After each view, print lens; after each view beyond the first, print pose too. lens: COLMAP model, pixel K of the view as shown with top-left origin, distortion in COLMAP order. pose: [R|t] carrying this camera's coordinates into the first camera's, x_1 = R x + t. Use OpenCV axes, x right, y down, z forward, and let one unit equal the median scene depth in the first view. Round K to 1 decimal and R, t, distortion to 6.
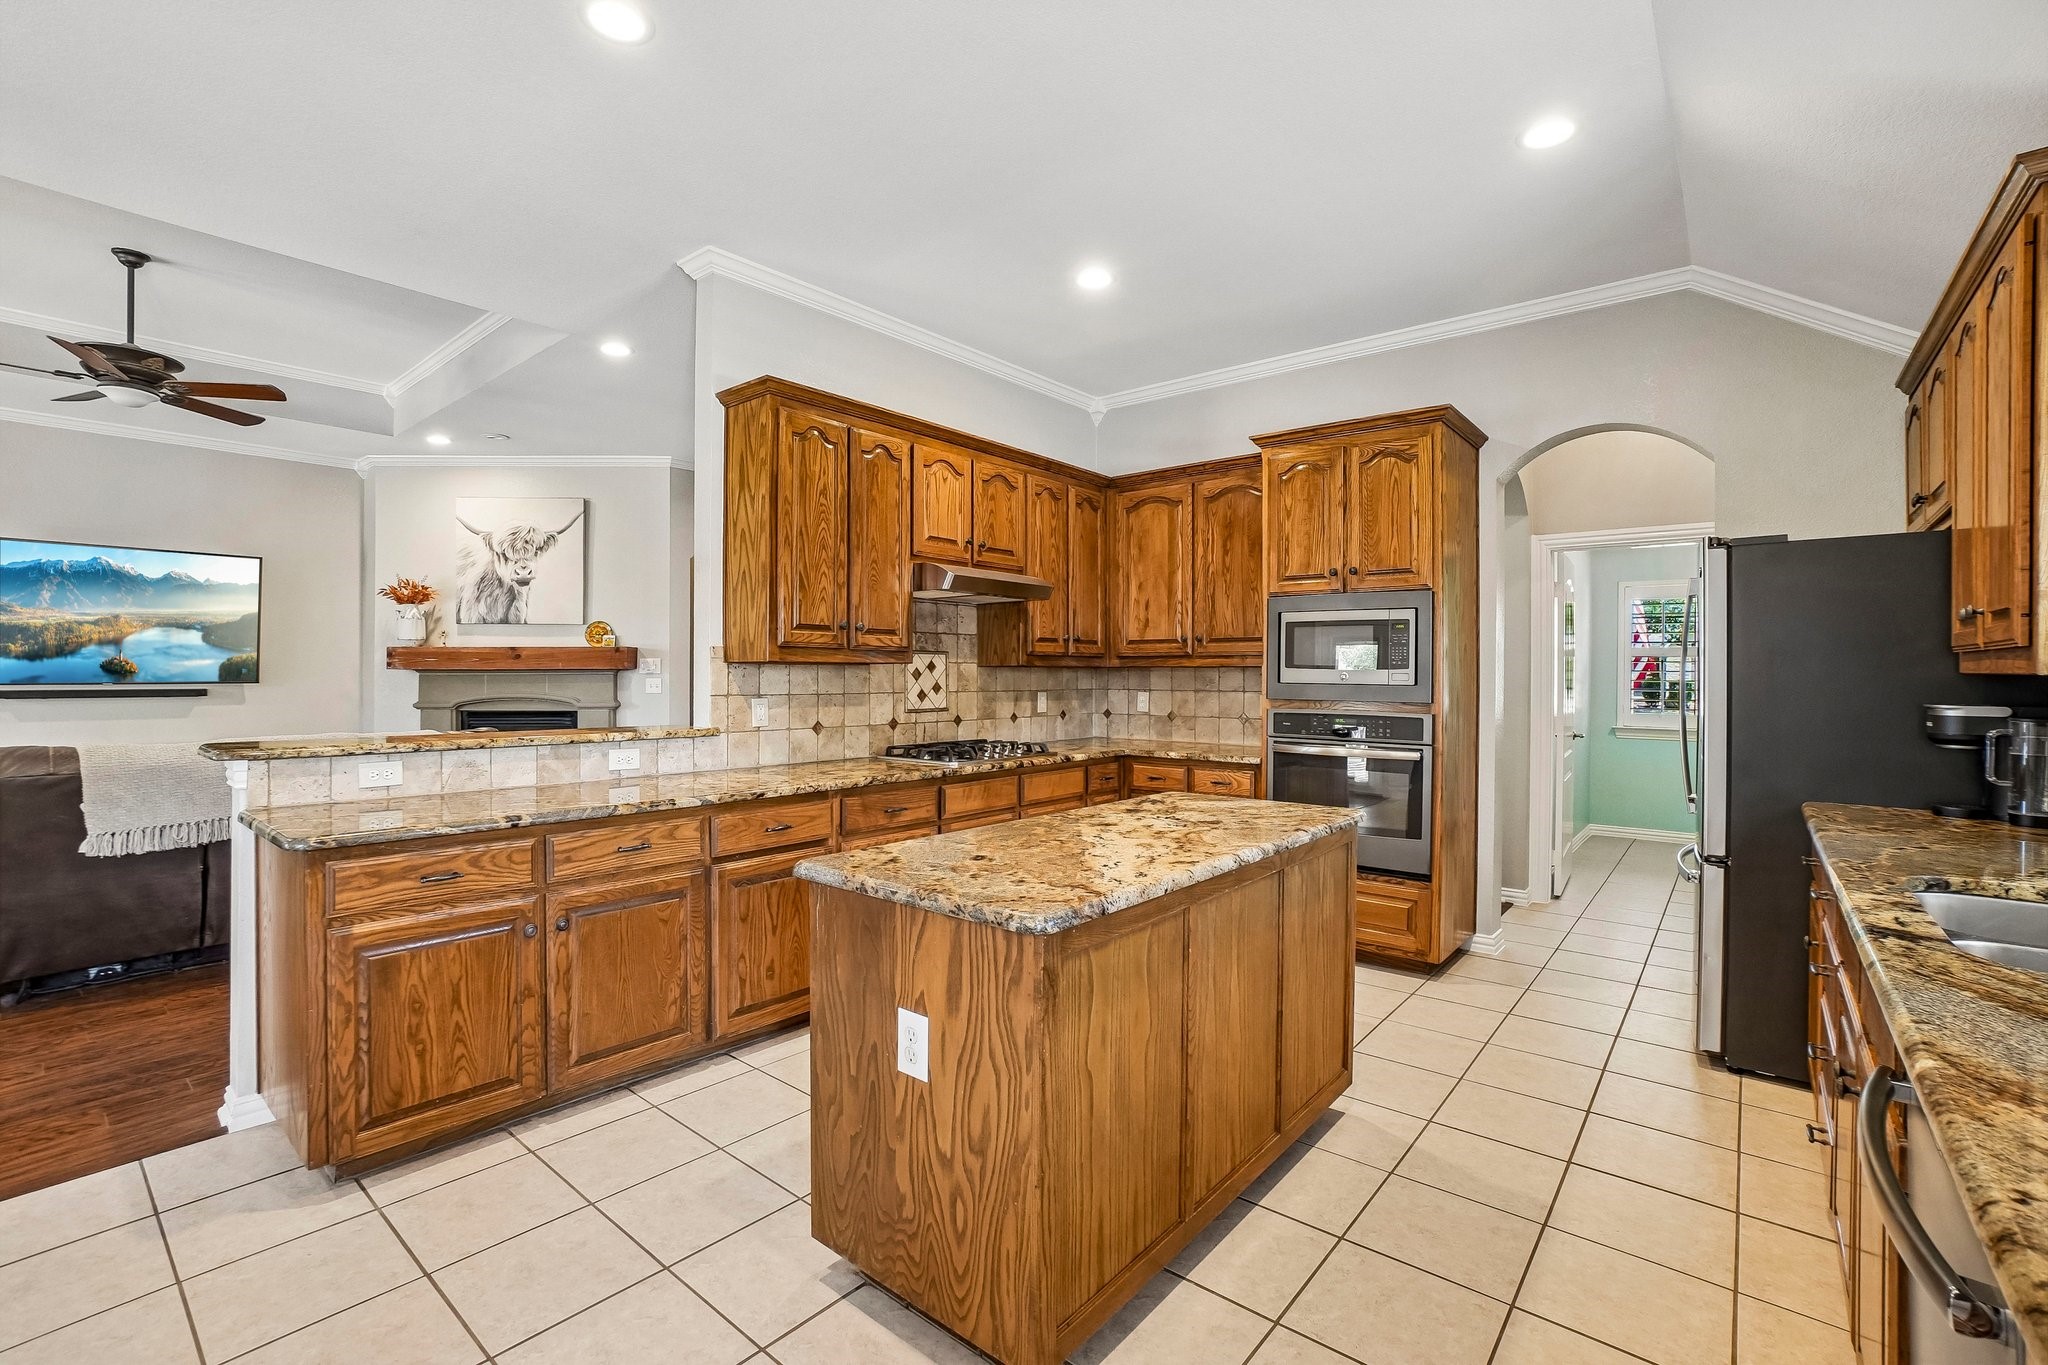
lens RADIAL K [[906.7, 0, 1006.4], [0, 906.7, 673.1], [0, 0, 1]] dist [-0.059622, 0.020734]
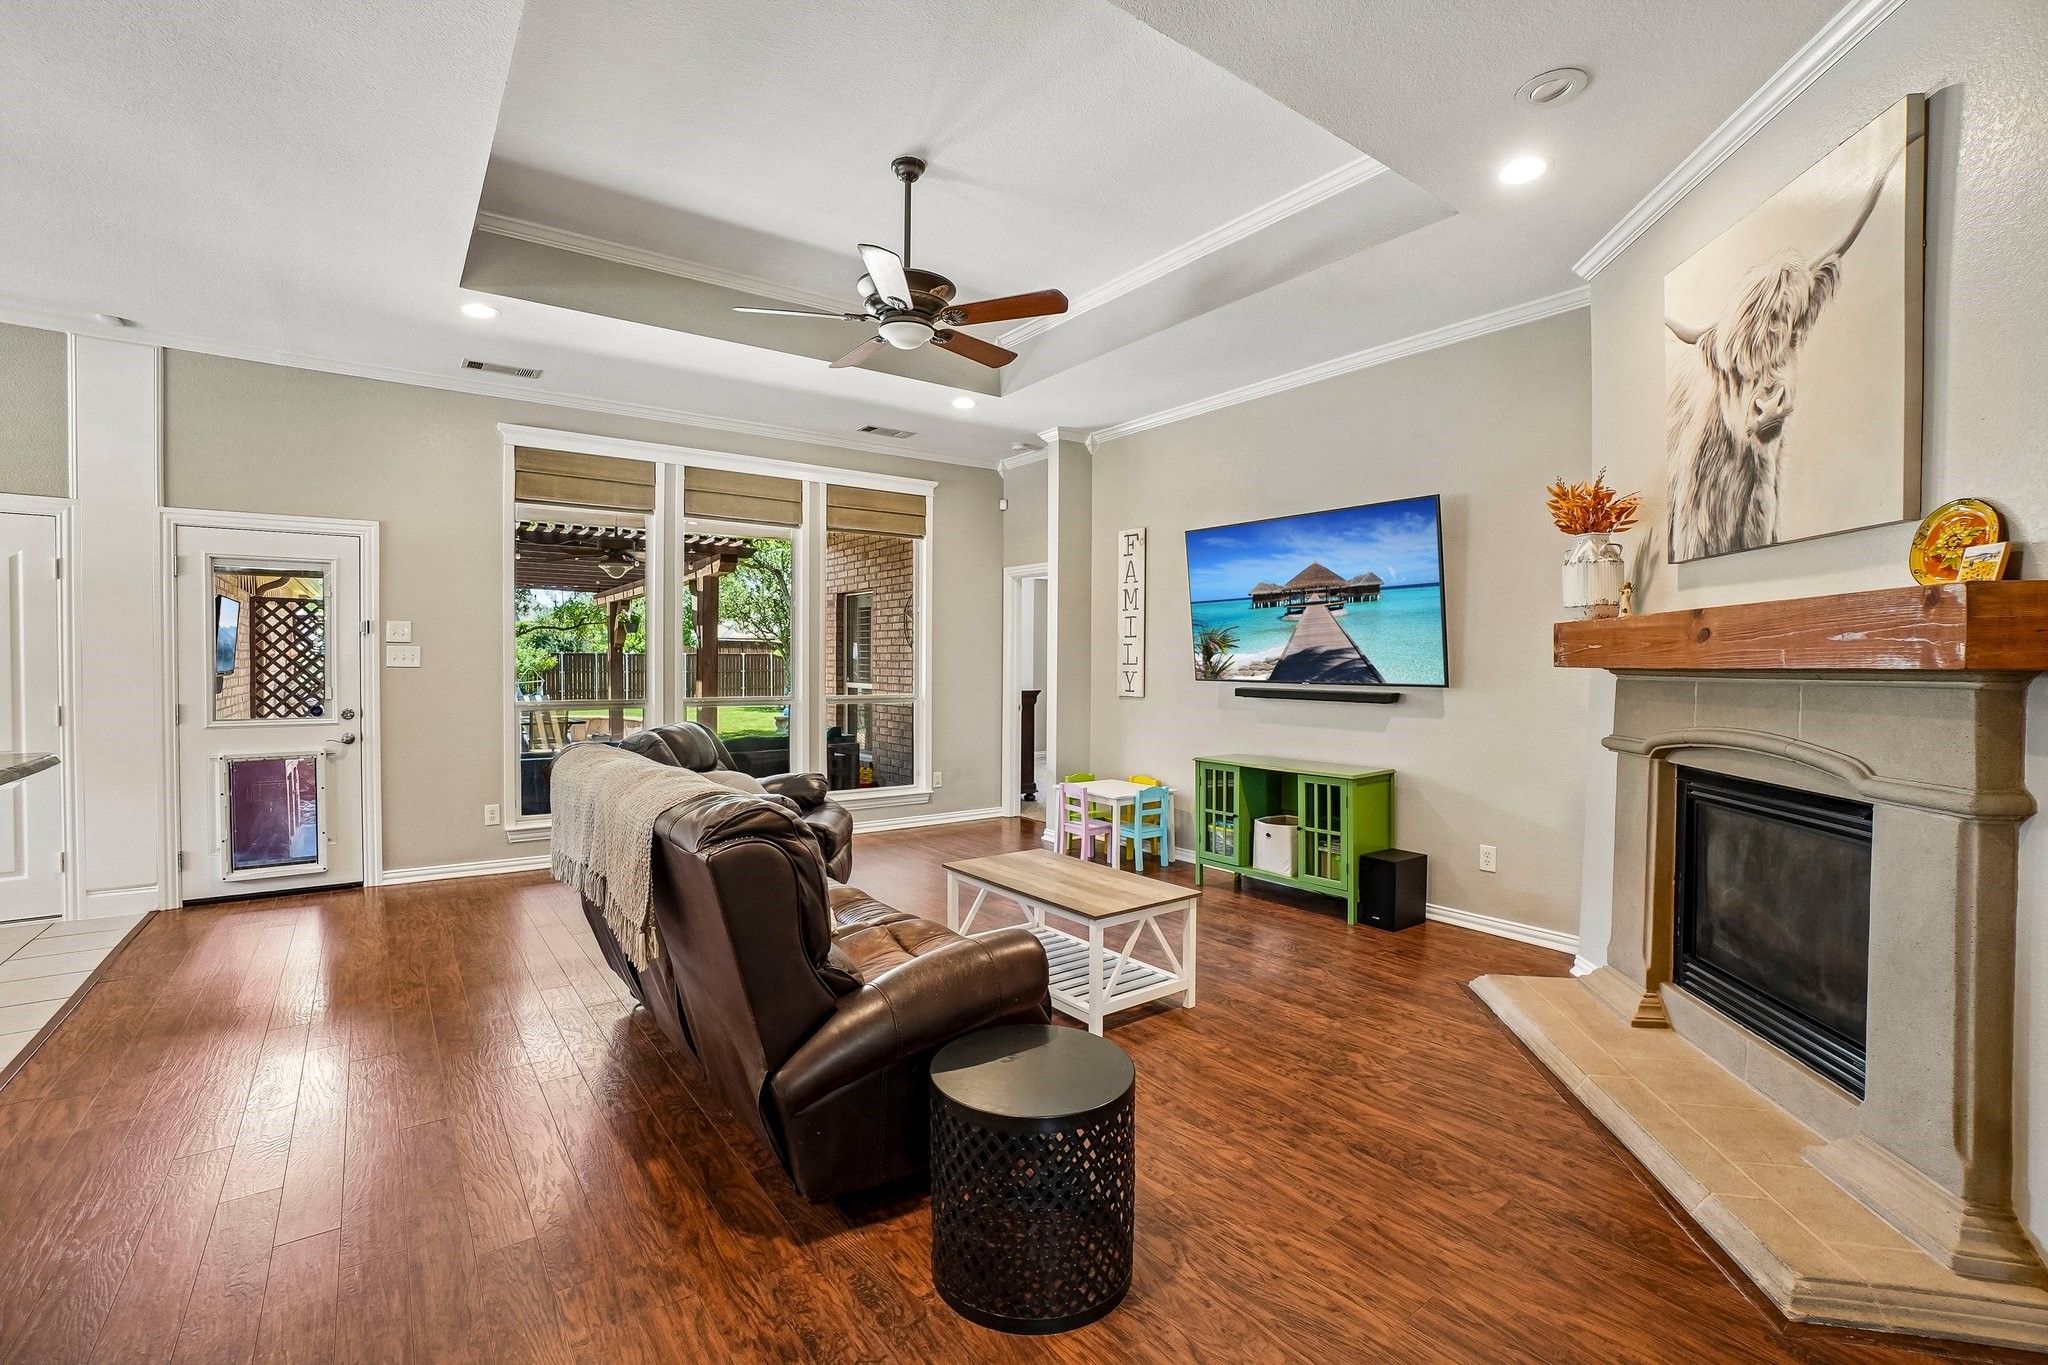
lens RADIAL K [[899.6, 0, 1011.1], [0, 899.6, 668.9], [0, 0, 1]] dist [-0.061536, 0.023055]
pose [[-0.229298, 0.006355, -0.973335, -0.194986], [-0.005979, 0.999951, 0.007937, -0.008095], [0.973338, 0.007639, -0.229249, 1.223487]]
